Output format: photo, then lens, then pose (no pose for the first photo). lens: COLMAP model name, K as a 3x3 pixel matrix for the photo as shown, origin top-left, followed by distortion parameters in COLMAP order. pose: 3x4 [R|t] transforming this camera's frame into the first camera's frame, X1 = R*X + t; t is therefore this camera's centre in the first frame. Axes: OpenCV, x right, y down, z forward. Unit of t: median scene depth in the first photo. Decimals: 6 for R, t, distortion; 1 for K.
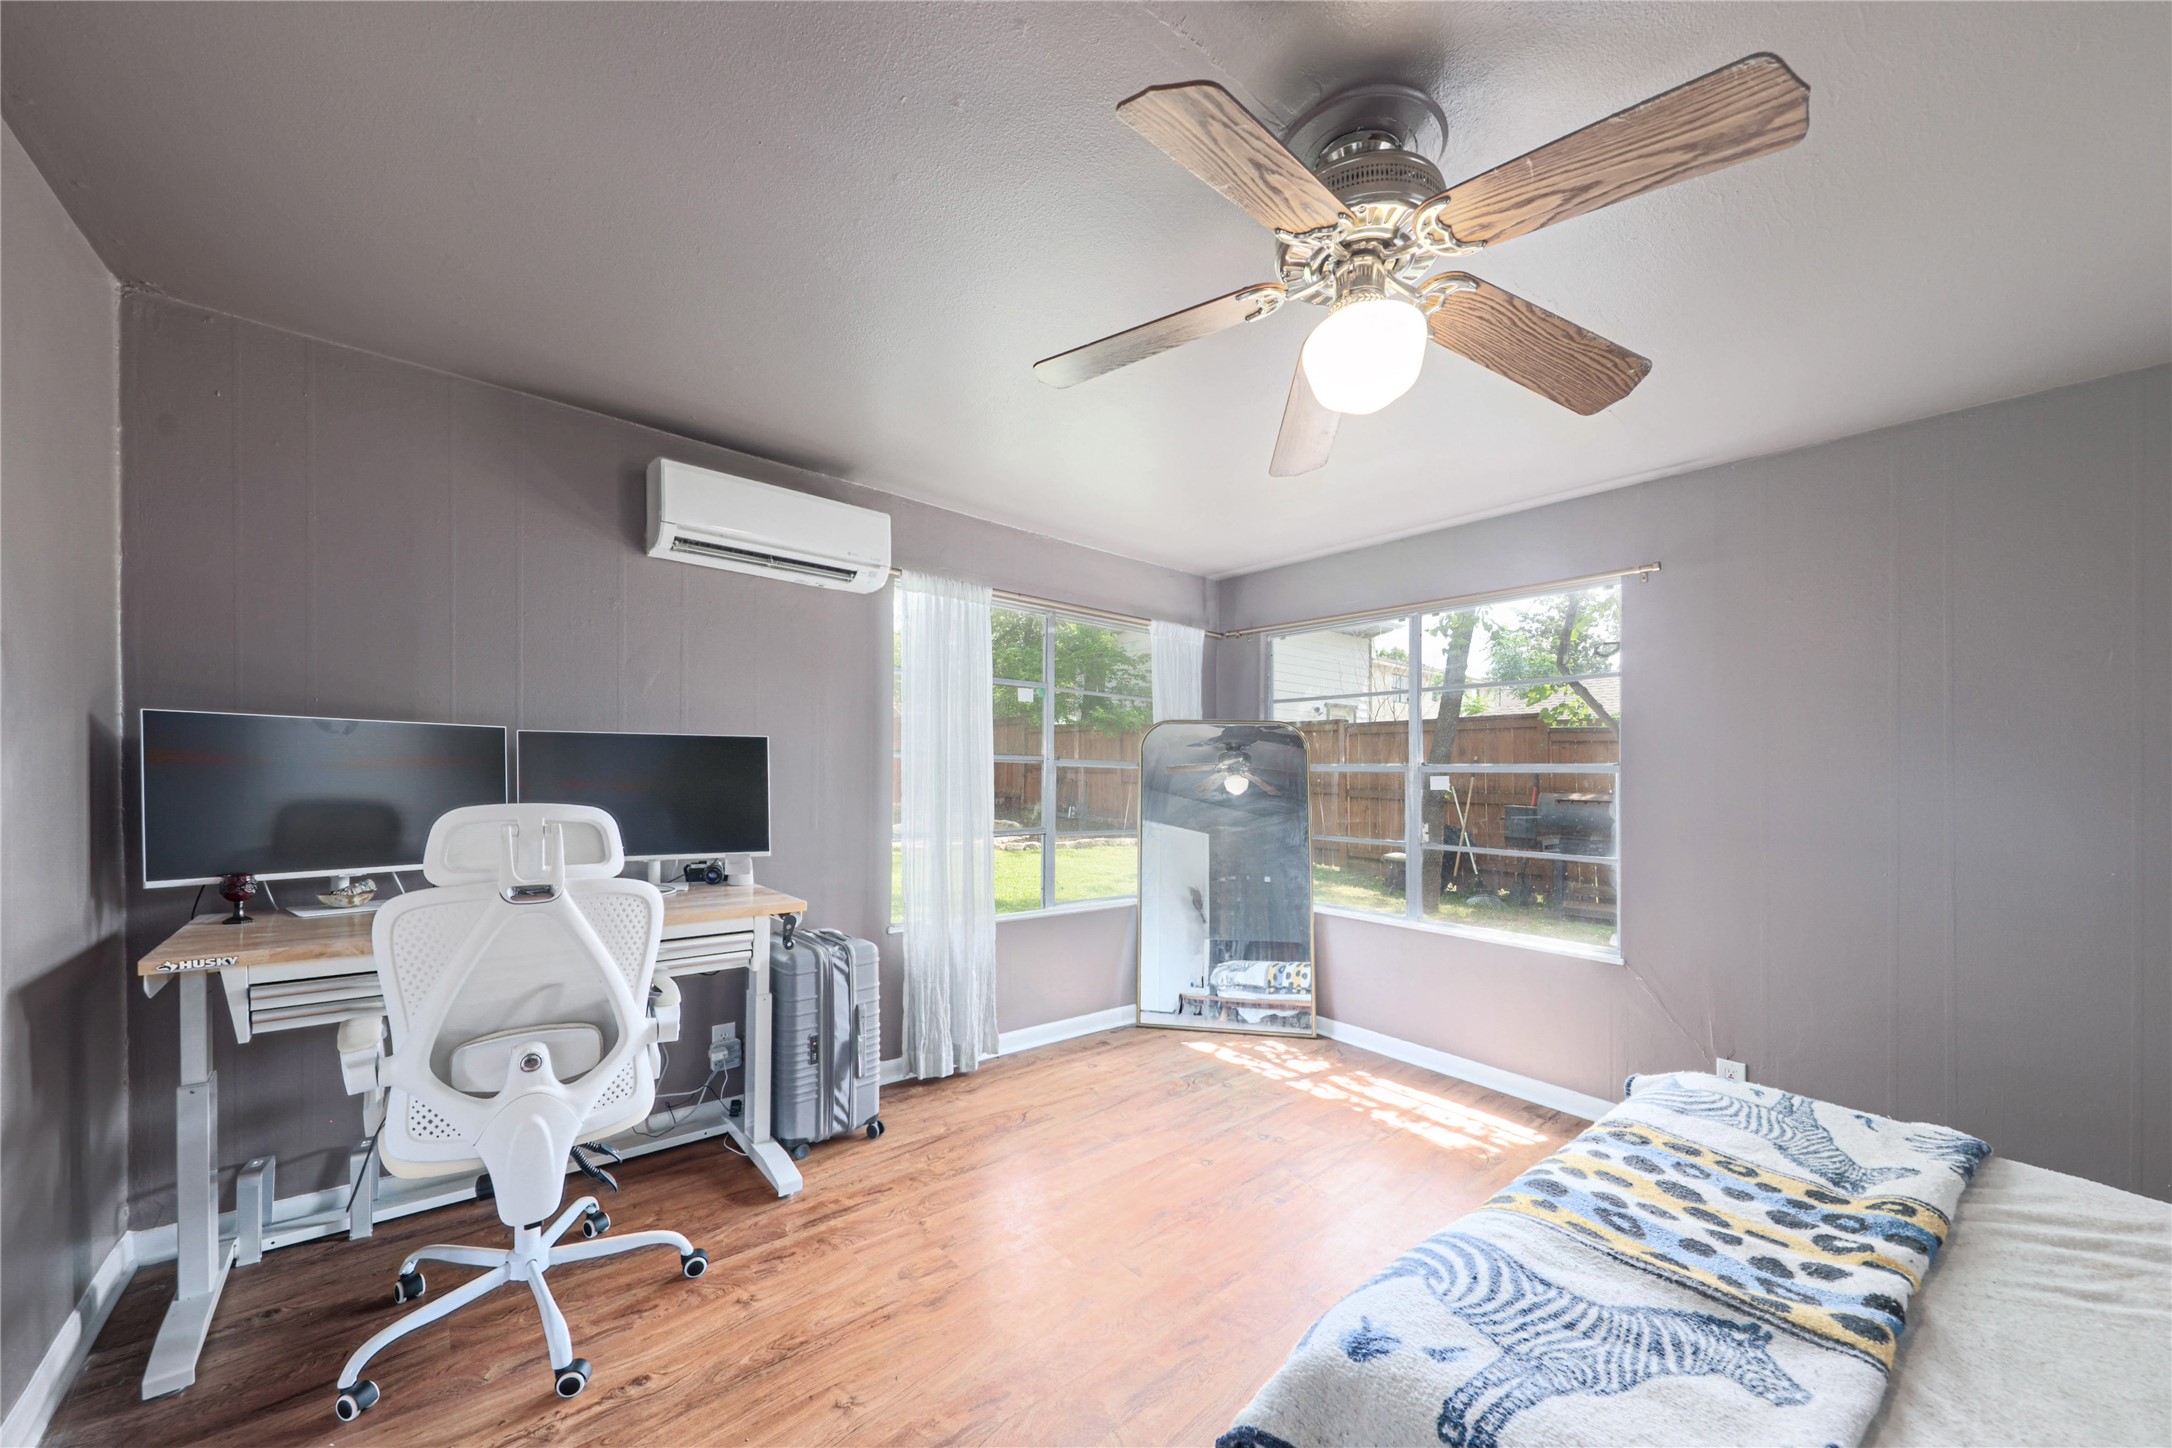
lens RADIAL K [[769.3, 0, 1068.6], [0, 769.3, 776.0], [0, 0, 1]] dist [0.000257, -0.001466]
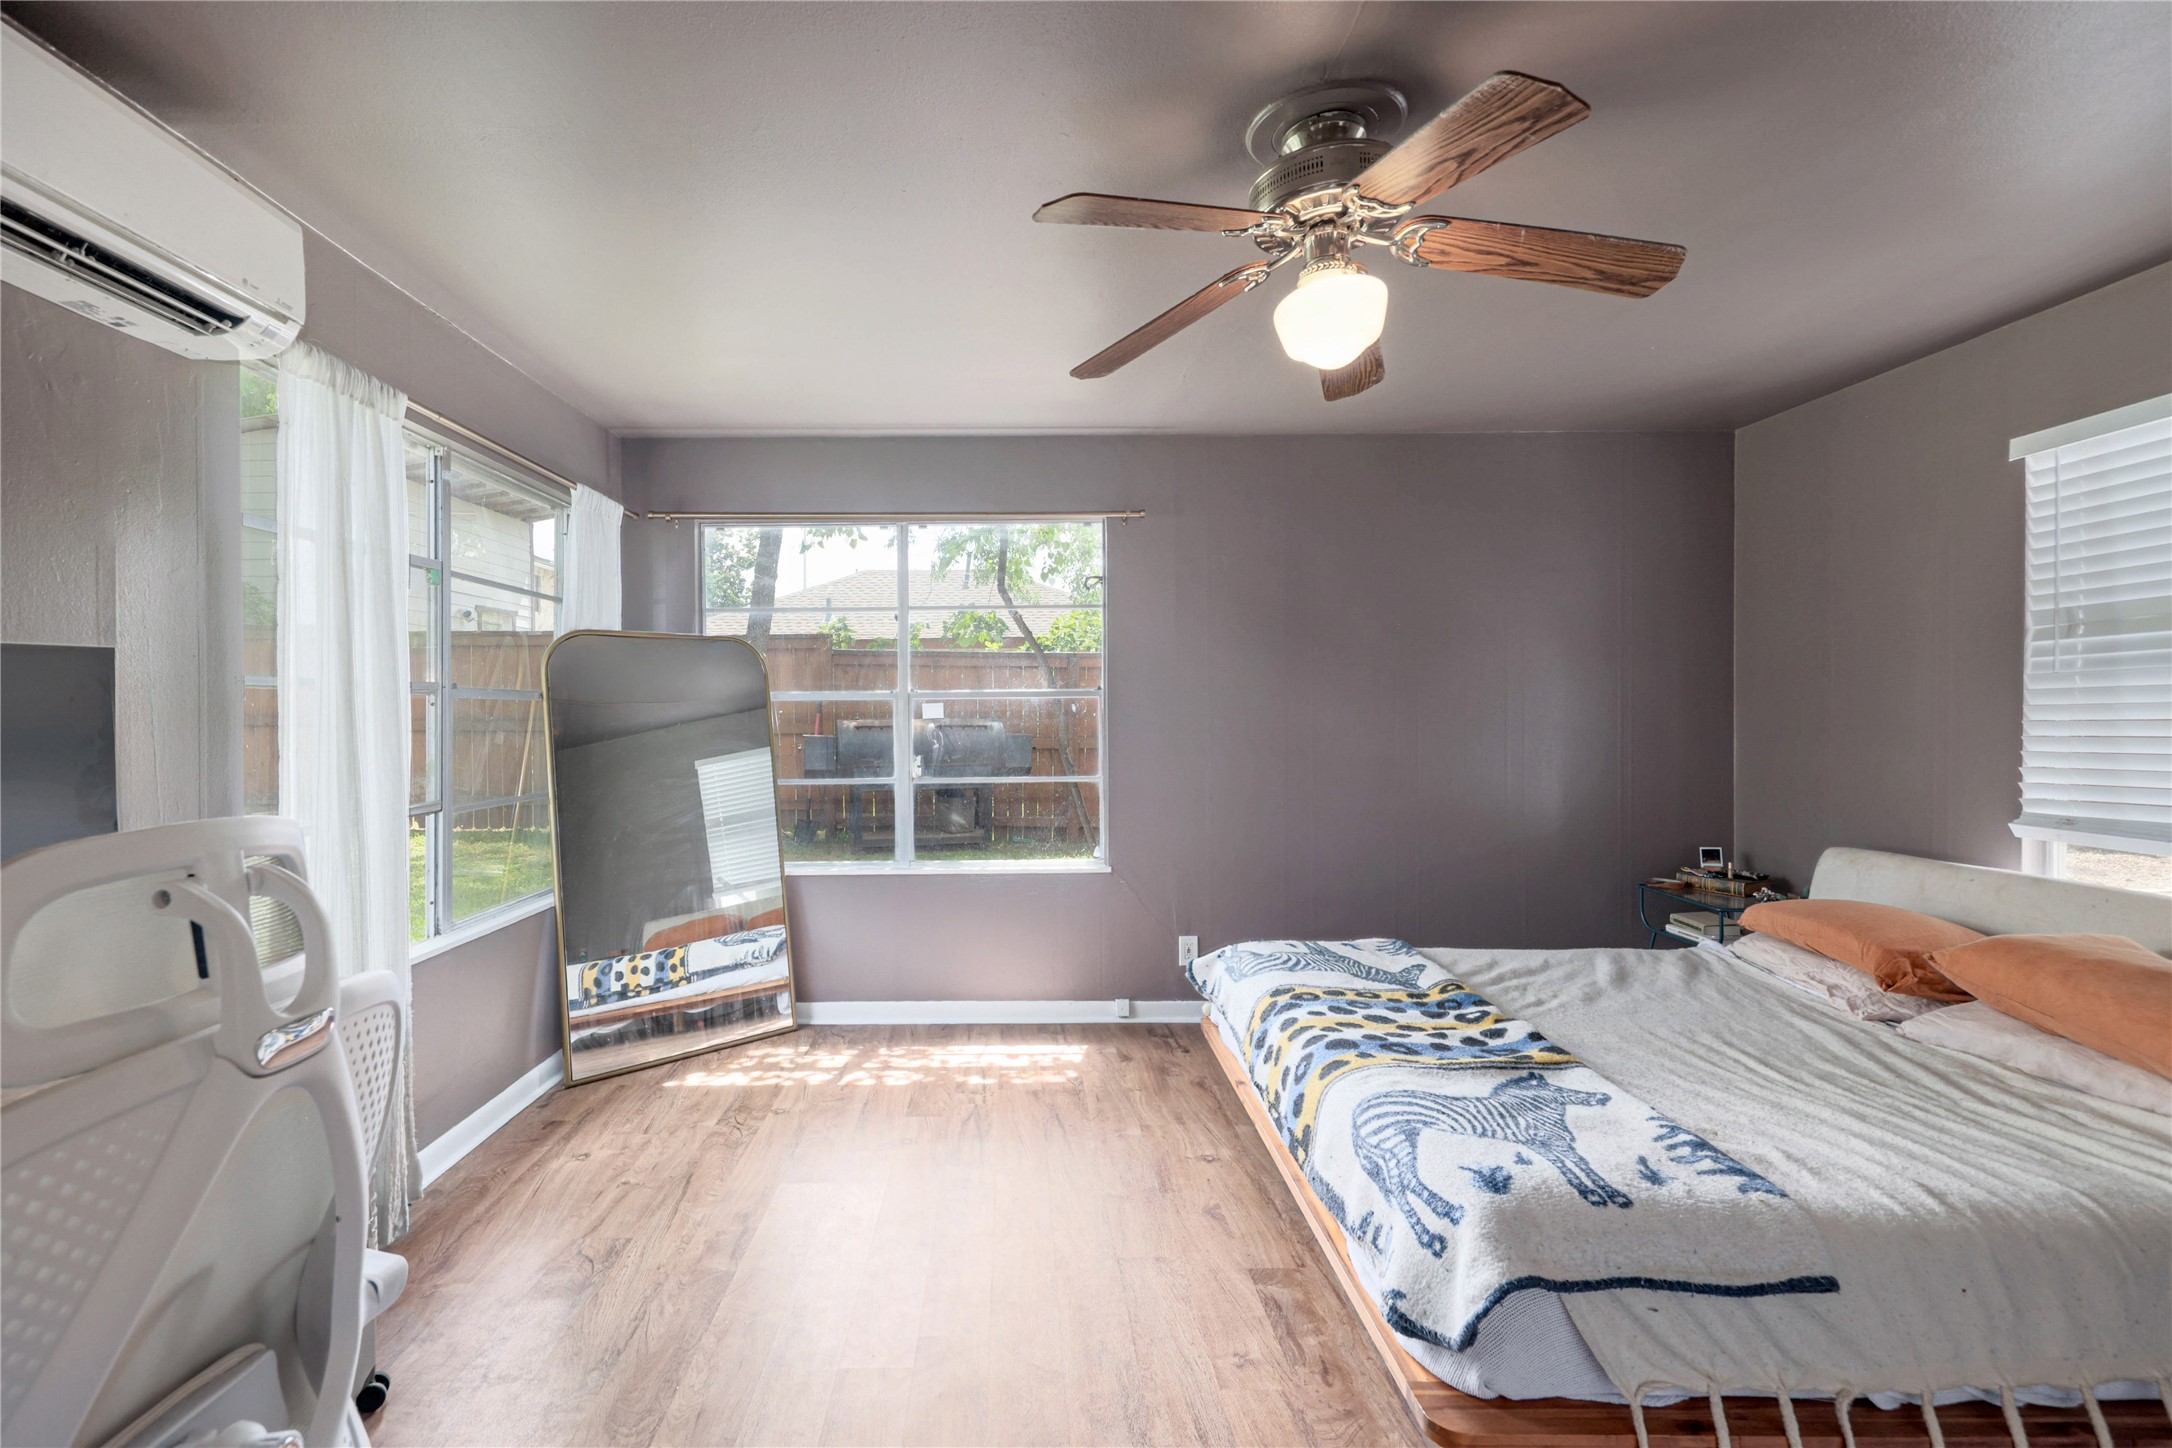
lens RADIAL K [[1006.7, 0, 976.3], [0, 1006.7, 707.4], [0, 0, 1]] dist [0.000009, 0.000815]
pose [[0.646249, -0.027245, 0.762640, -0.526256], [0.025345, 0.999577, 0.014233, -0.014042], [-0.762706, 0.010131, 0.646666, 0.239595]]
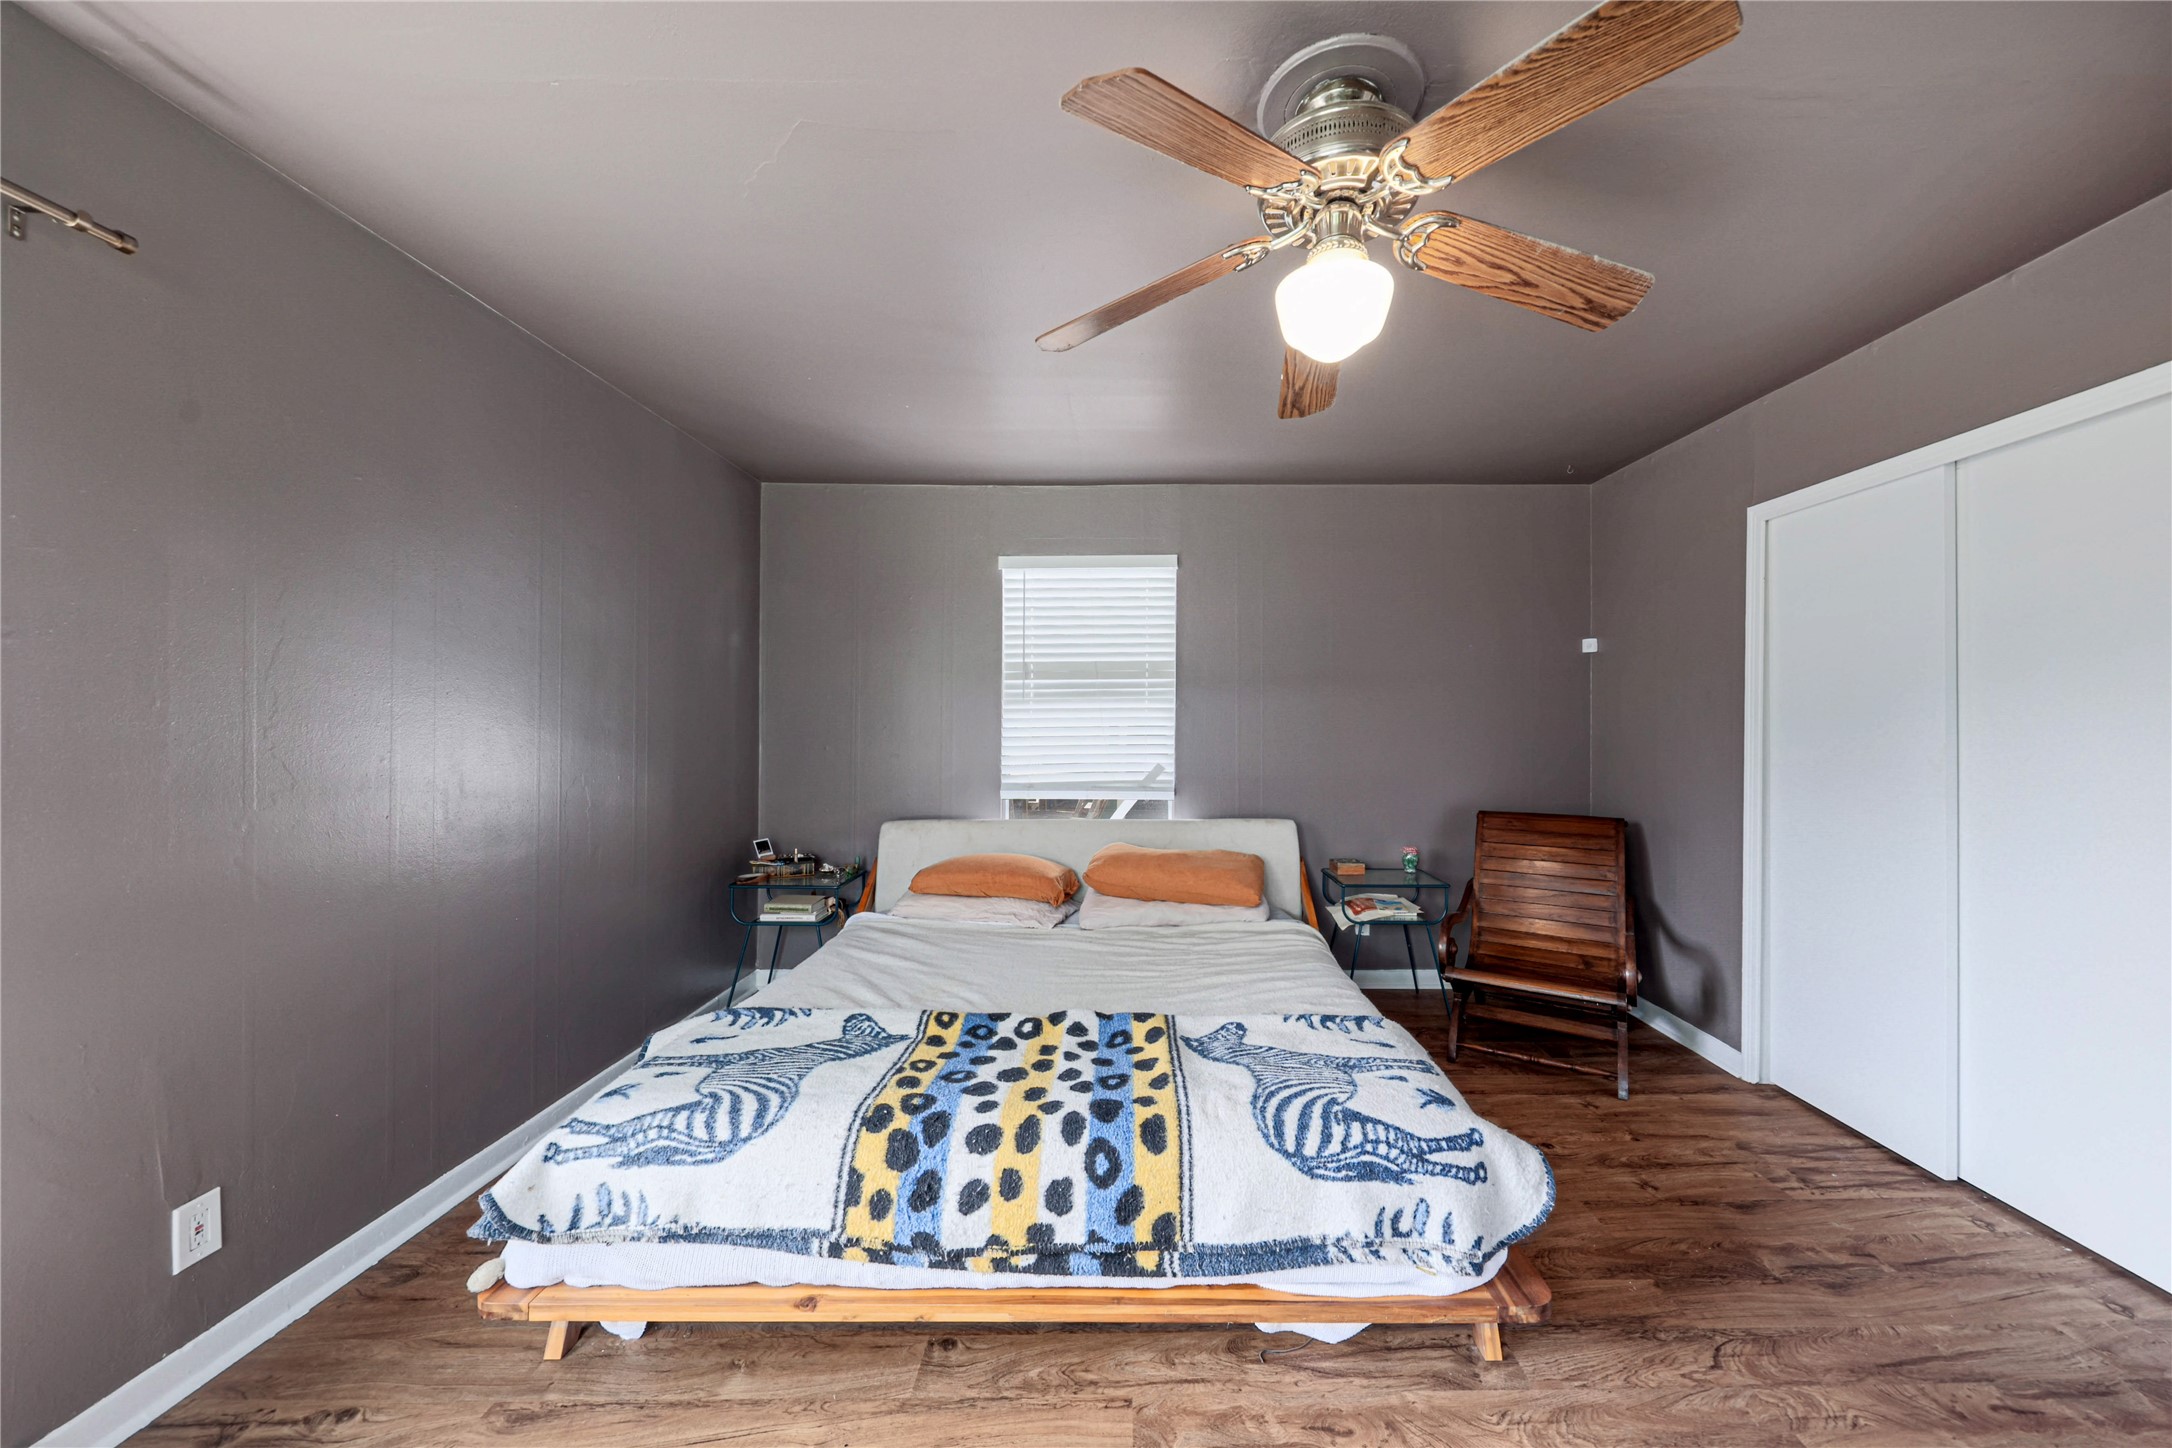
lens RADIAL K [[769.3, 0, 1161.0], [0, 769.3, 699.7], [0, 0, 1]] dist [0.000257, -0.001466]
pose [[-0.795496, -0.017385, 0.605709, -0.033421], [-0.023059, 0.999733, -0.001591, -0.010010], [-0.605519, -0.015233, -0.795685, 1.021674]]
